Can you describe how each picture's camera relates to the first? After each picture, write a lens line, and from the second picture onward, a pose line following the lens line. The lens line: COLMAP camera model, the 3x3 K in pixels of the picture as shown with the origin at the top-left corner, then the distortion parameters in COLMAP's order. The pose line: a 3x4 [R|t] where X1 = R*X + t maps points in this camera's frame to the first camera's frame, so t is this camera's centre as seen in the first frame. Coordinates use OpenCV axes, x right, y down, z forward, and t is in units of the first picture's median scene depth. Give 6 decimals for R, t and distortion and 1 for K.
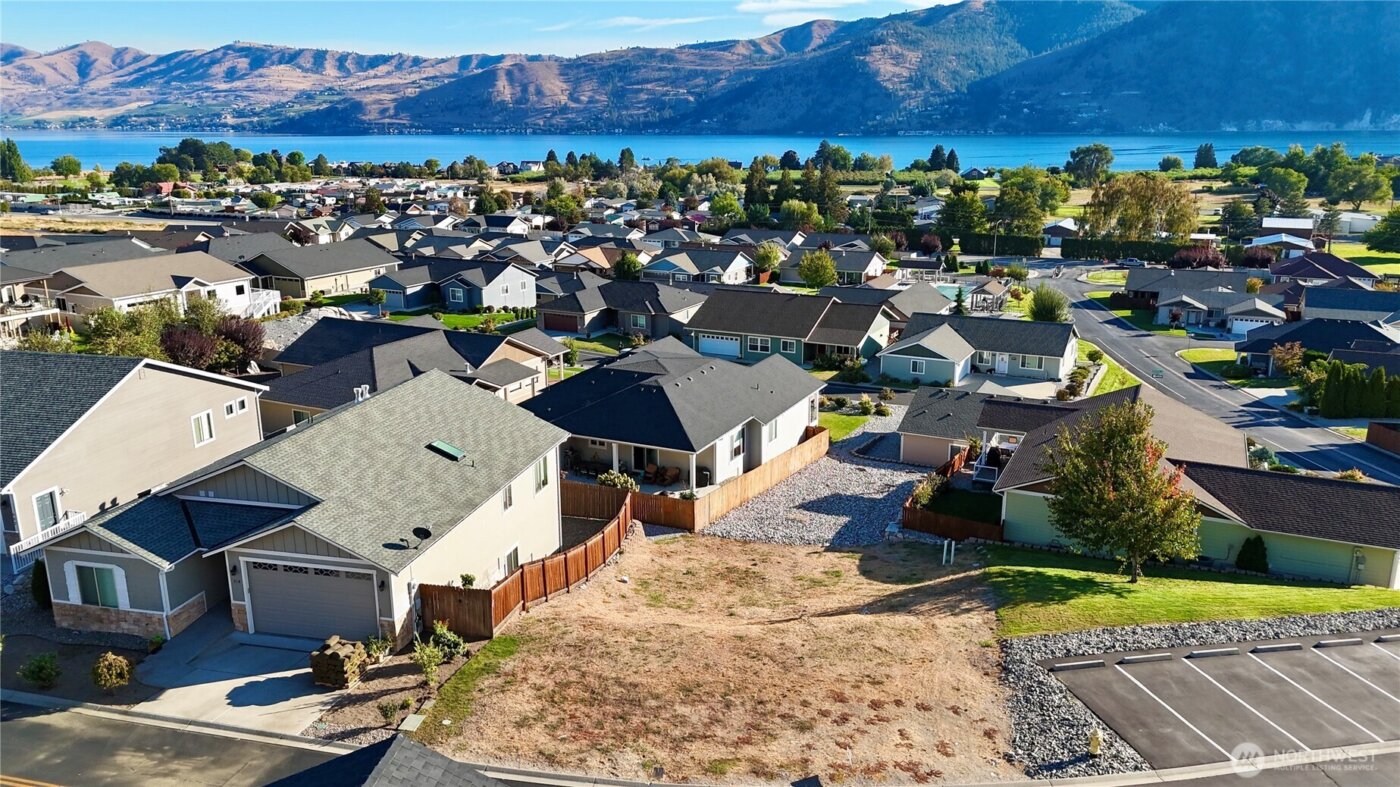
lens RADIAL K [[1029.6, 0, 697.5], [0, 1029.6, 399.2], [0, 0, 1]] dist [0.078286, -0.073065]
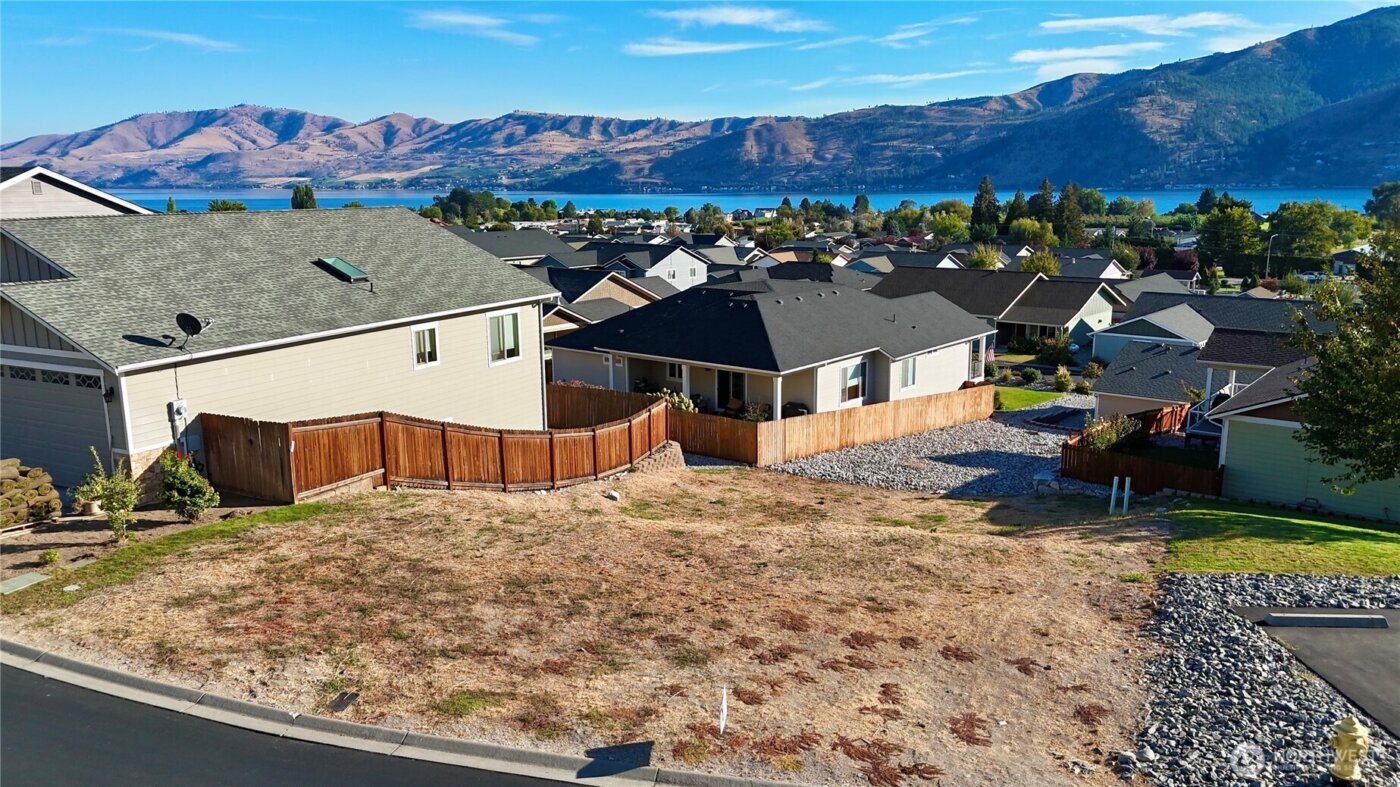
lens RADIAL K [[1029.6, 0, 697.6], [0, 1029.6, 396.2], [0, 0, 1]] dist [0.078286, -0.073065]
pose [[0.973674, 0.044164, -0.223625, 0.018956], [-0.056957, 0.997069, -0.051081, 0.019502], [0.220714, 0.062474, 0.973336, 0.046428]]
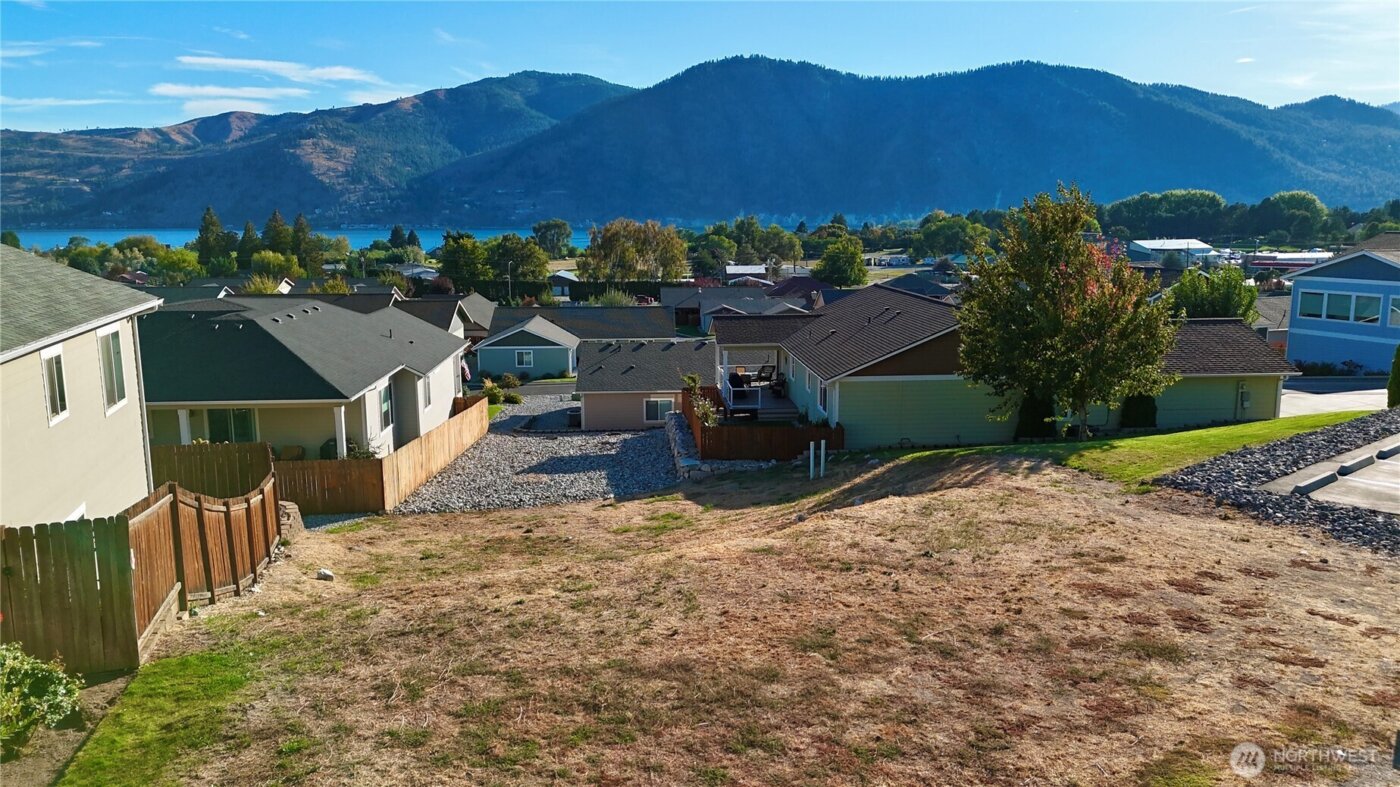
lens RADIAL K [[1029.6, 0, 698.4], [0, 1029.6, 396.5], [0, 0, 1]] dist [0.078286, -0.073065]
pose [[0.869820, -0.085261, 0.485947, -0.020945], [0.130235, 0.989698, -0.059468, 0.019949], [-0.475870, 0.115014, 0.871963, 0.065588]]
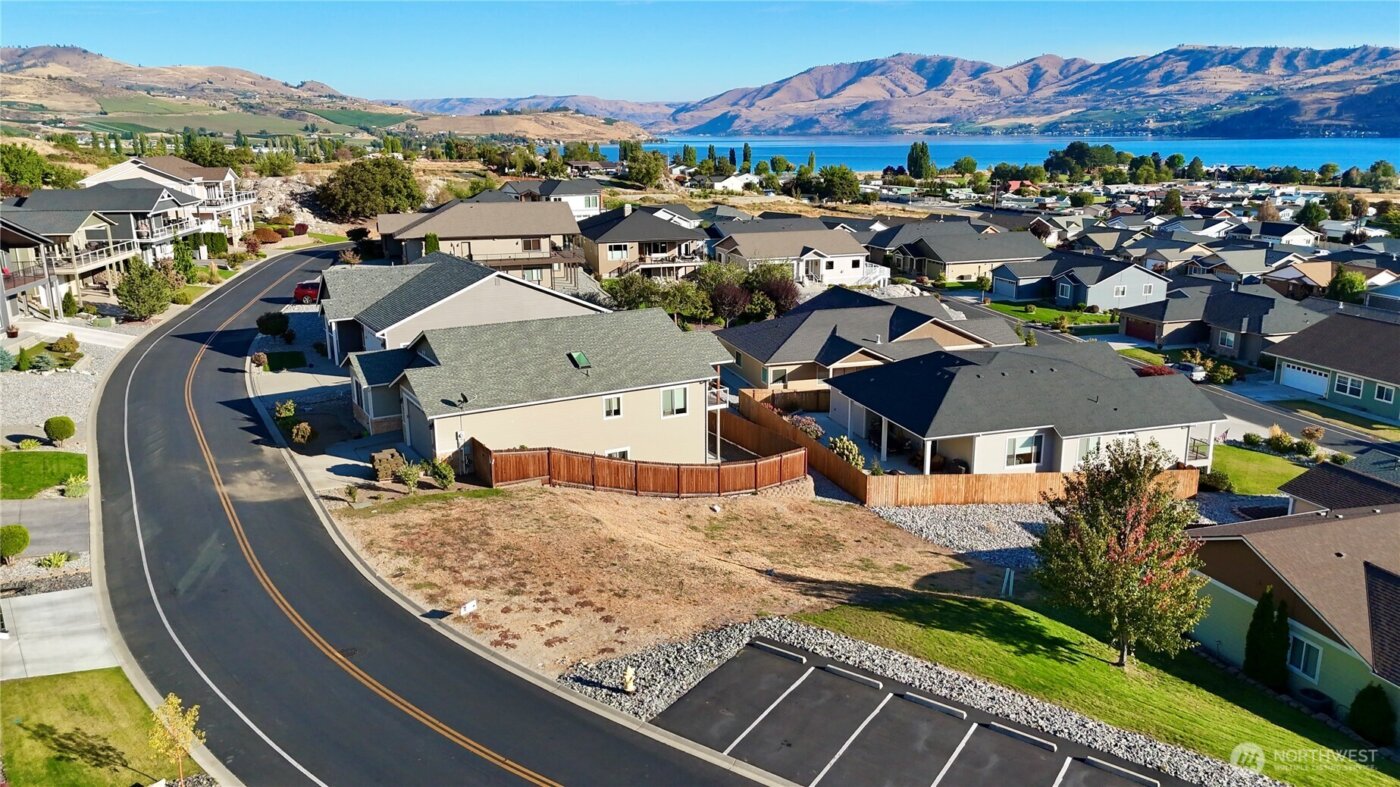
lens RADIAL K [[1029.6, 0, 697.2], [0, 1029.6, 398.8], [0, 0, 1]] dist [0.078286, -0.073065]
pose [[0.687034, 0.183743, -0.703010, 0.094900], [-0.186788, 0.979647, 0.073503, -0.002992], [0.702207, 0.080814, 0.707372, 0.025283]]
